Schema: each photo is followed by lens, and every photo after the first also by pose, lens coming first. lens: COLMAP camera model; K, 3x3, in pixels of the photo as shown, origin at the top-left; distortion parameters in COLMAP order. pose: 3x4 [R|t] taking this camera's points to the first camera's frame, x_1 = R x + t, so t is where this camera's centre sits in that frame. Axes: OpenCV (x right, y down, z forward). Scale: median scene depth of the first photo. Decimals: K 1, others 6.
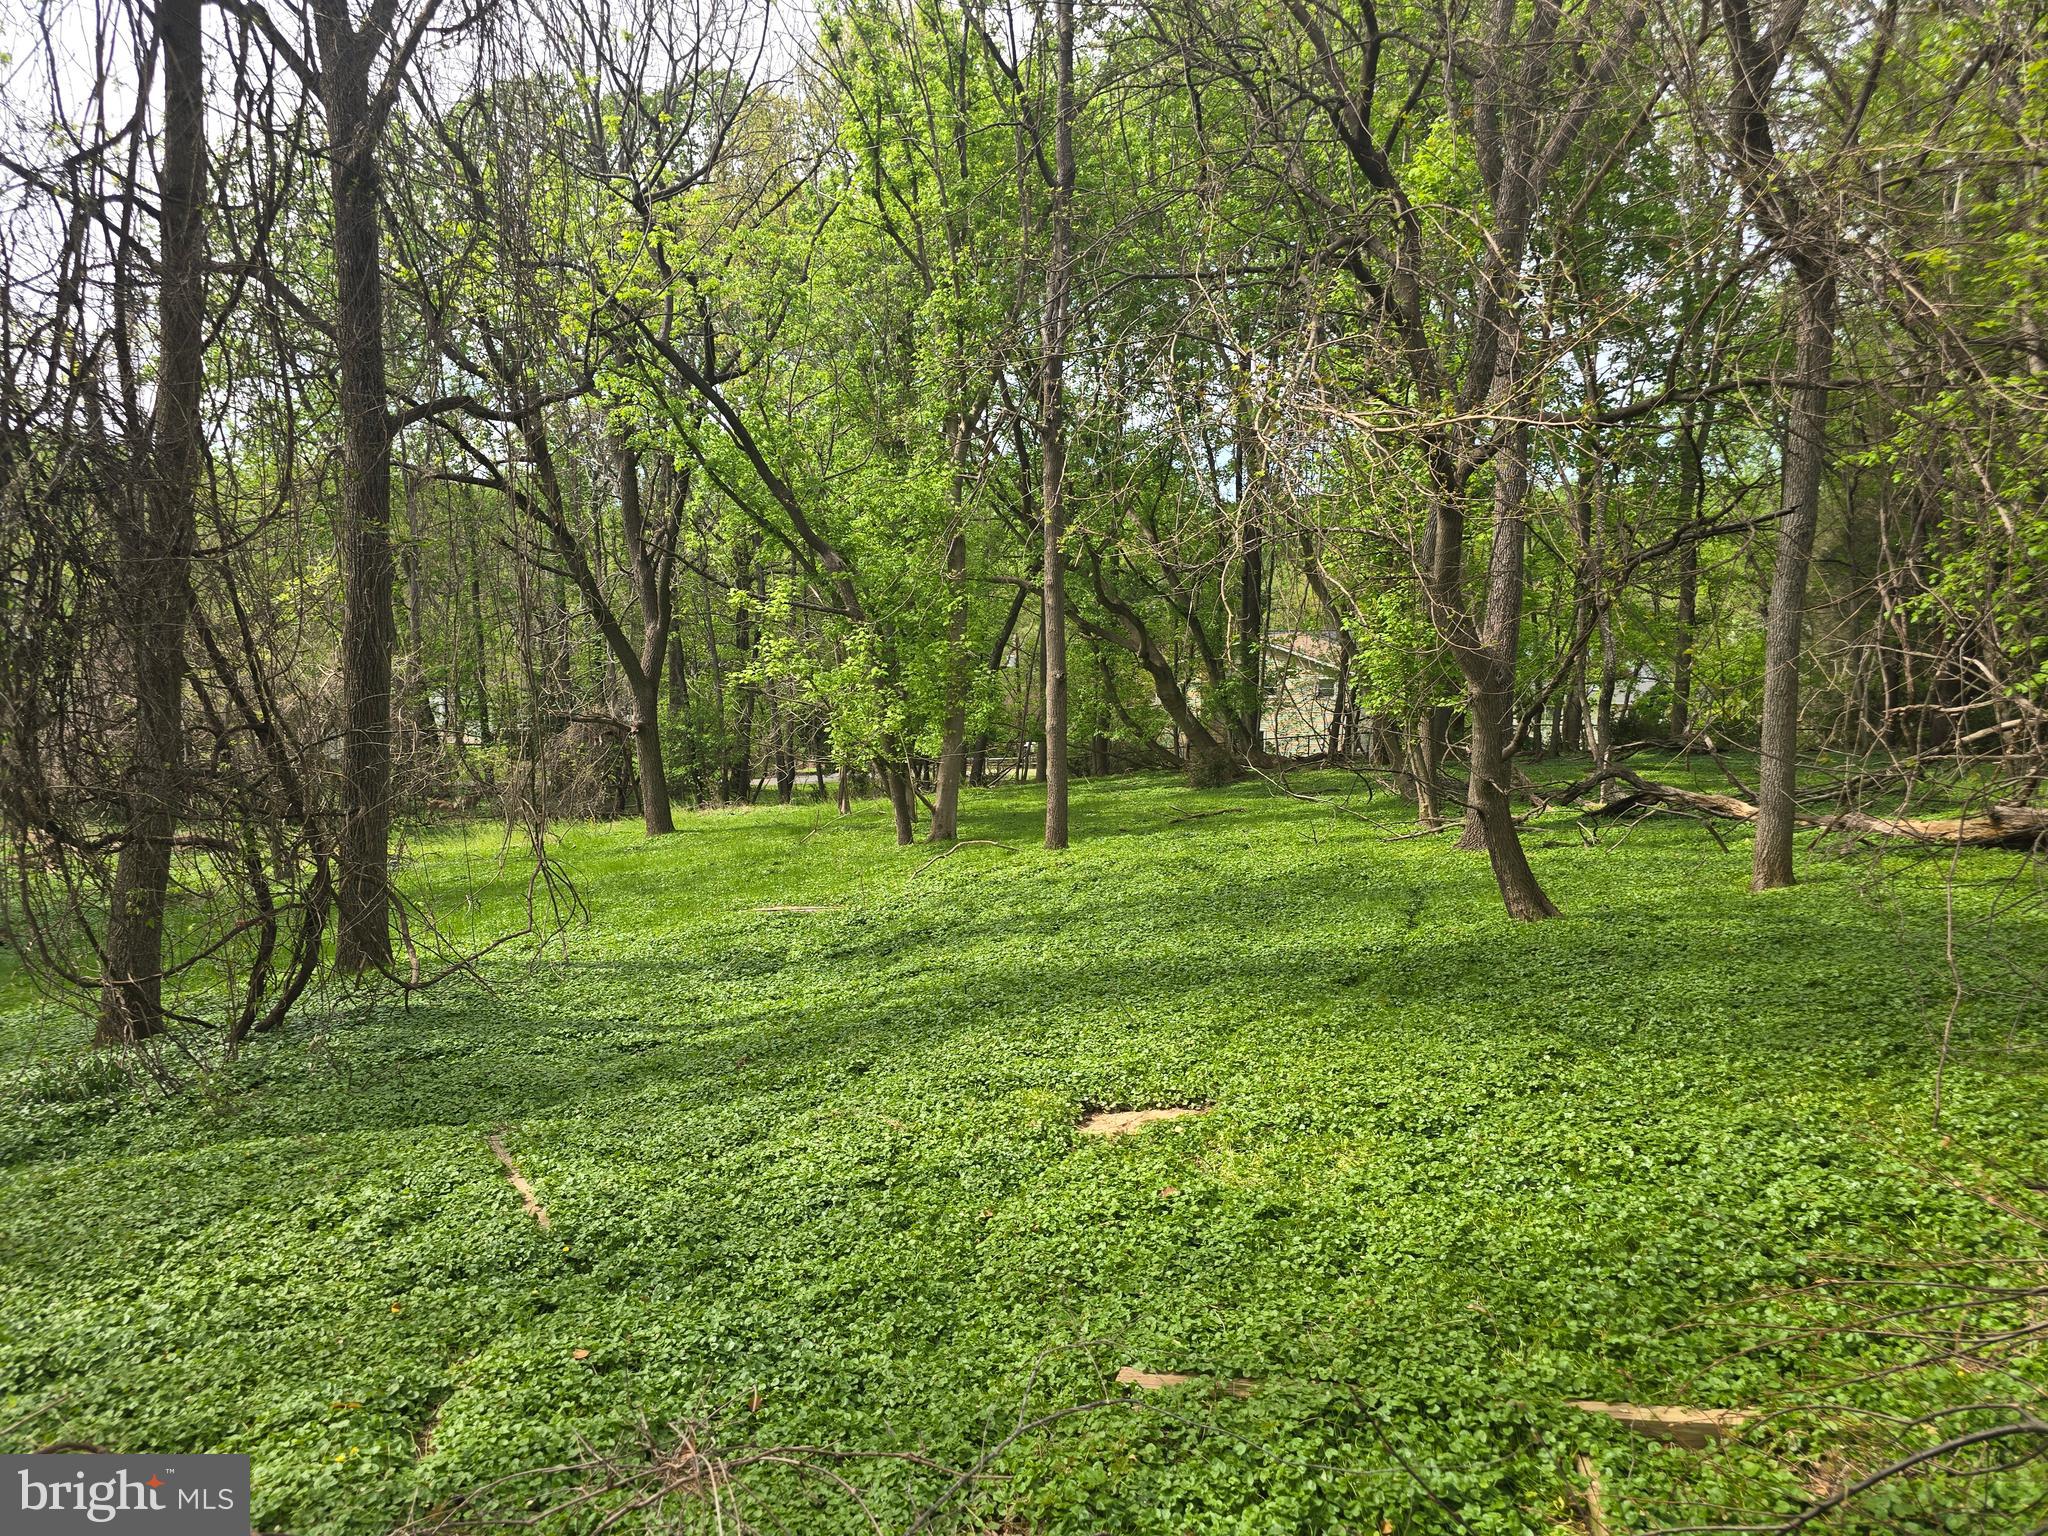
lens RADIAL K [[1374.1, 0, 980.2], [0, 1374.1, 767.7], [0, 0, 1]] dist [0.060396, -0.056584]
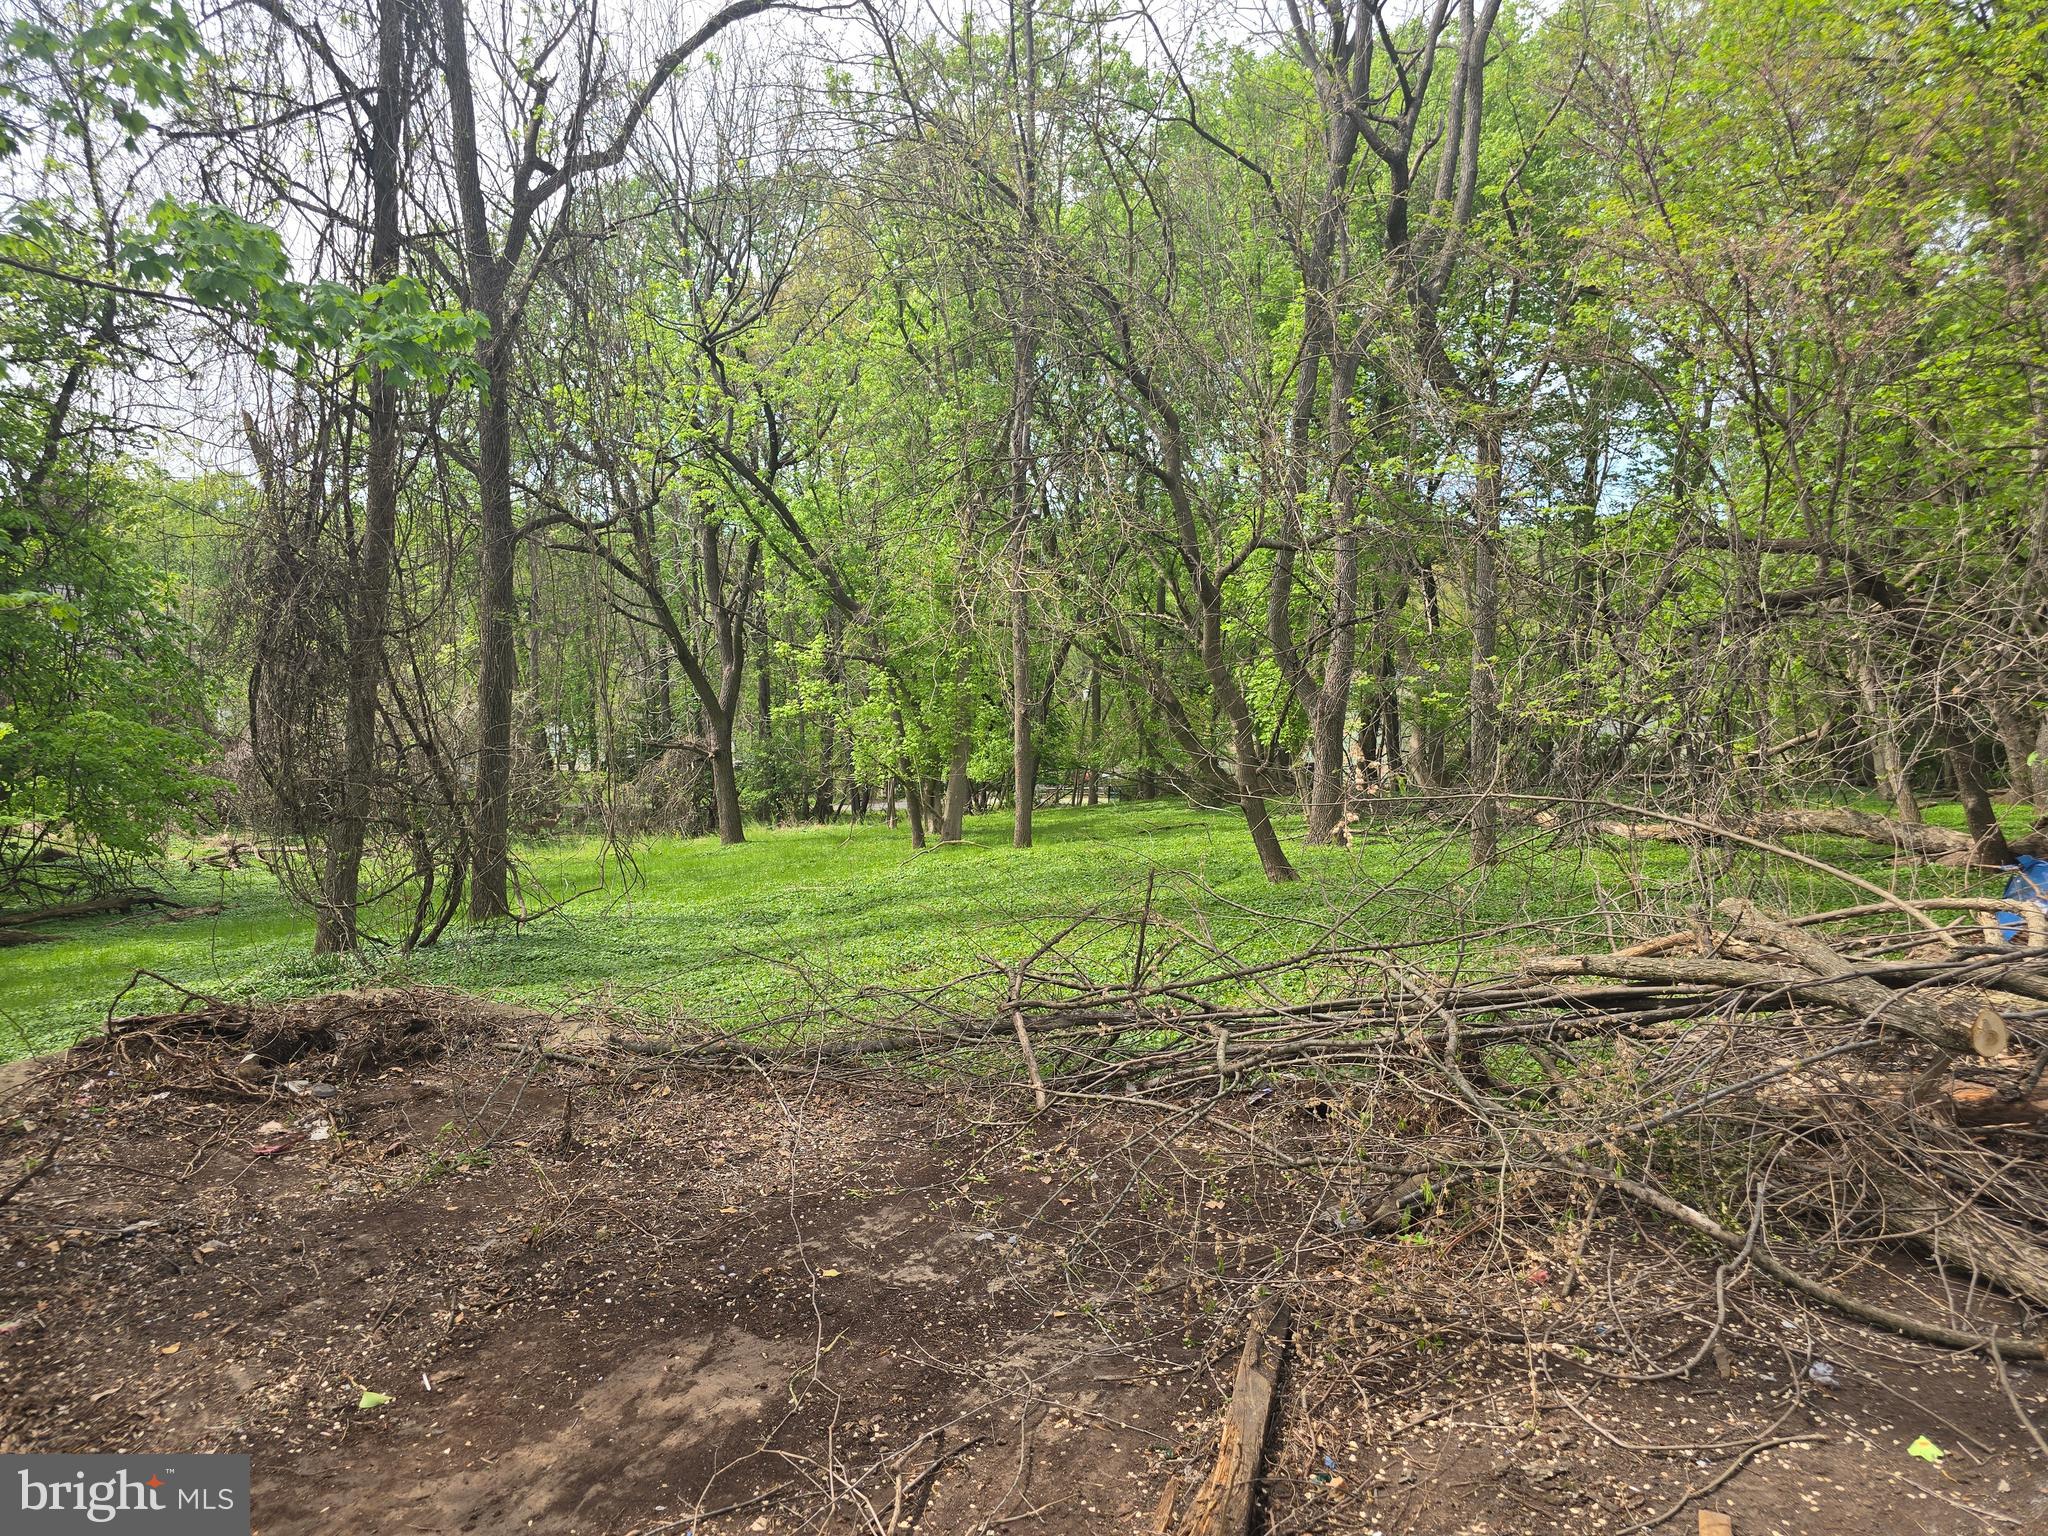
lens RADIAL K [[1374.1, 0, 1011.4], [0, 1374.1, 759.1], [0, 0, 1]] dist [0.060396, -0.056584]
pose [[0.998436, 0.006162, -0.055557, 0.203601], [-0.007849, 0.999513, -0.030192, 0.027152], [0.055344, 0.030581, 0.997999, -0.472951]]
